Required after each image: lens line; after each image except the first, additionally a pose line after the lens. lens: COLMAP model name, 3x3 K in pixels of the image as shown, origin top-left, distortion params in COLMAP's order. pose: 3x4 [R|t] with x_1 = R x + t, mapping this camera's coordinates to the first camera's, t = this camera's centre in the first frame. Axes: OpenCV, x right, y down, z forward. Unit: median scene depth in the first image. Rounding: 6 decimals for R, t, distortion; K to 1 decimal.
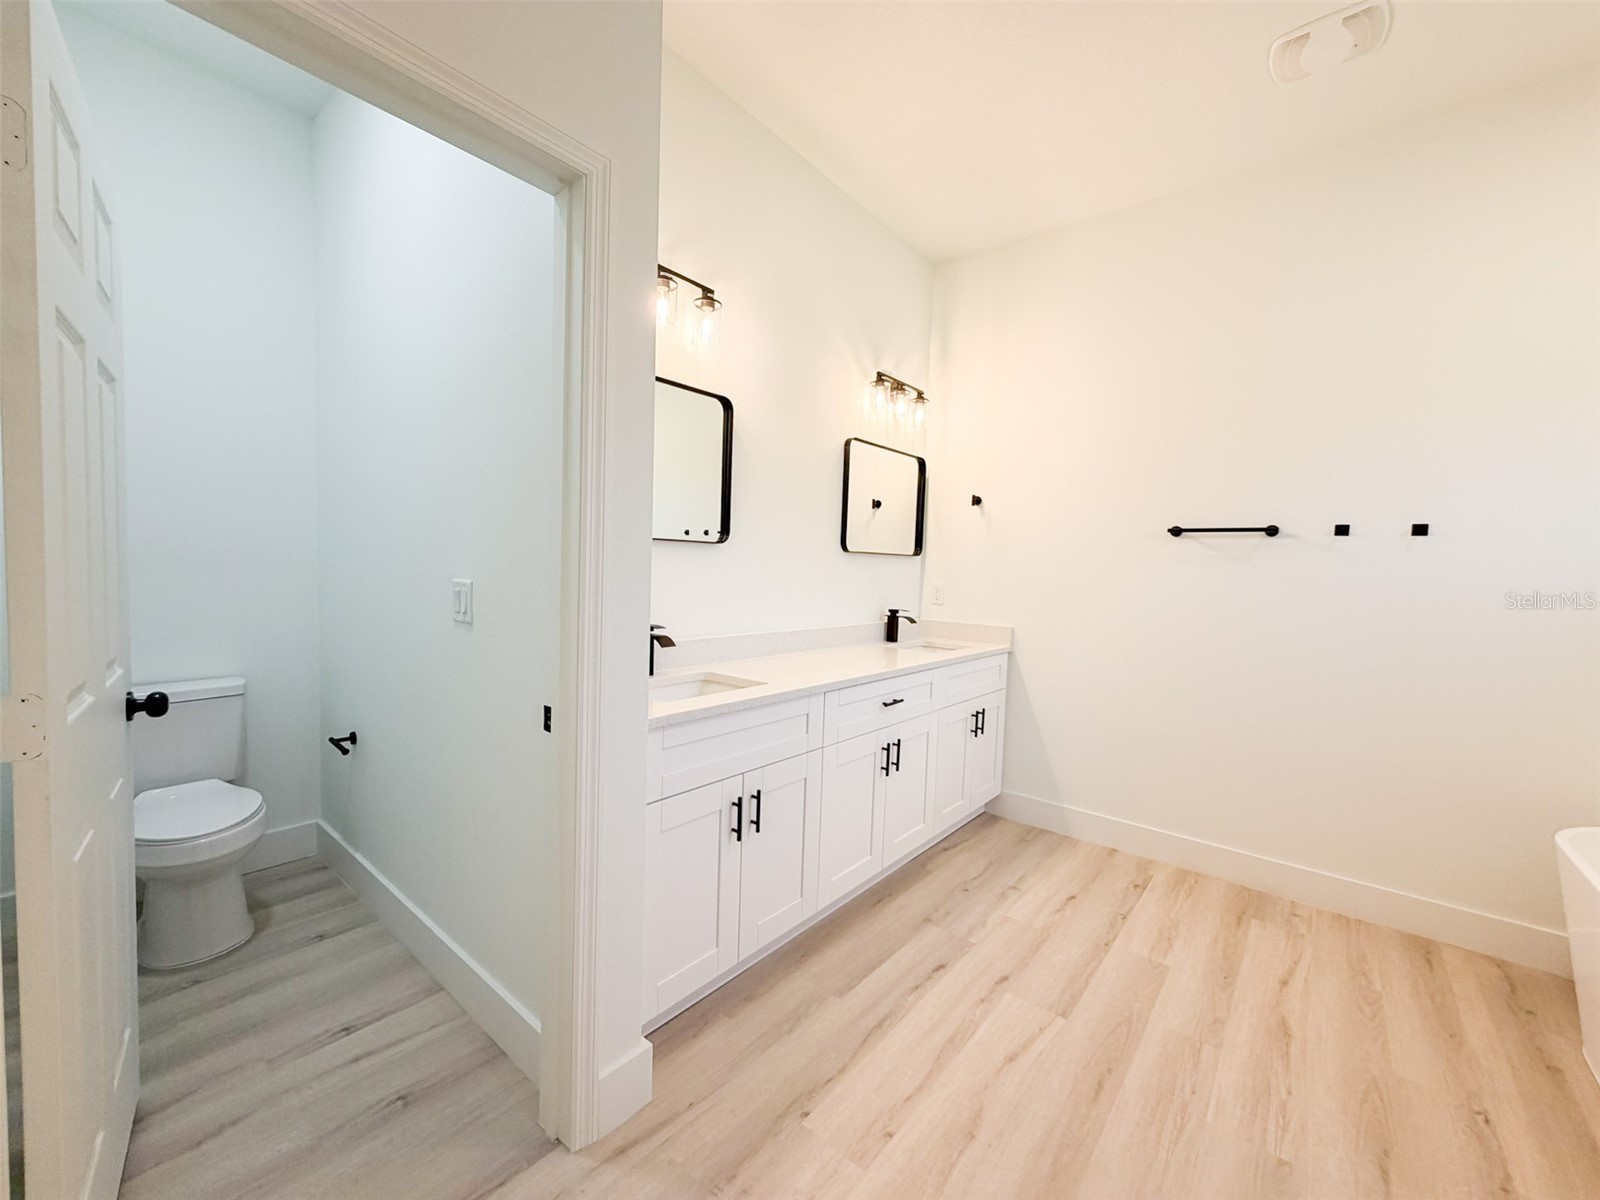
lens RADIAL K [[641.3, 0, 797.5], [0, 641.3, 600.0], [0, 0, 1]] dist [-0.000940, 0.000183]
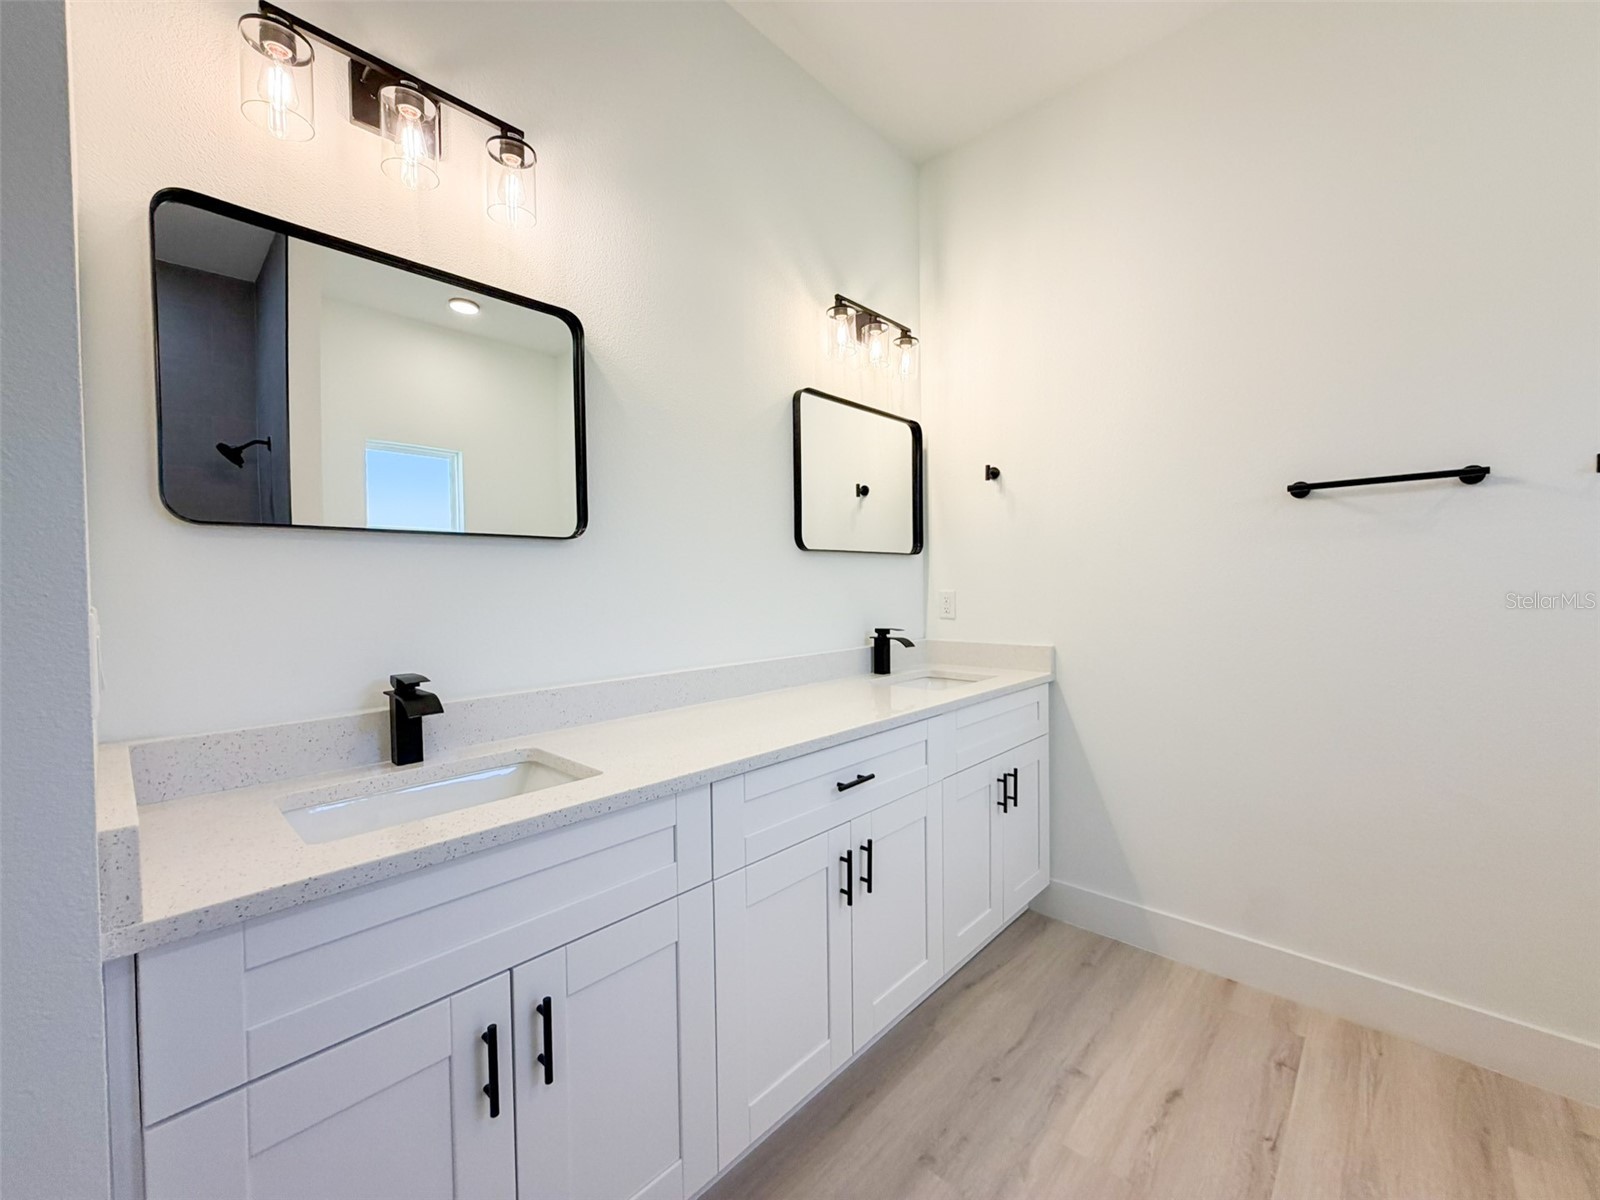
lens RADIAL K [[641.3, 0, 797.5], [0, 641.3, 600.0], [0, 0, 1]] dist [-0.000940, 0.000183]
pose [[0.996675, -0.046910, -0.066617, 0.129659], [0.044700, 0.998412, -0.034277, 0.003766], [0.068120, 0.031185, 0.997190, 0.342551]]
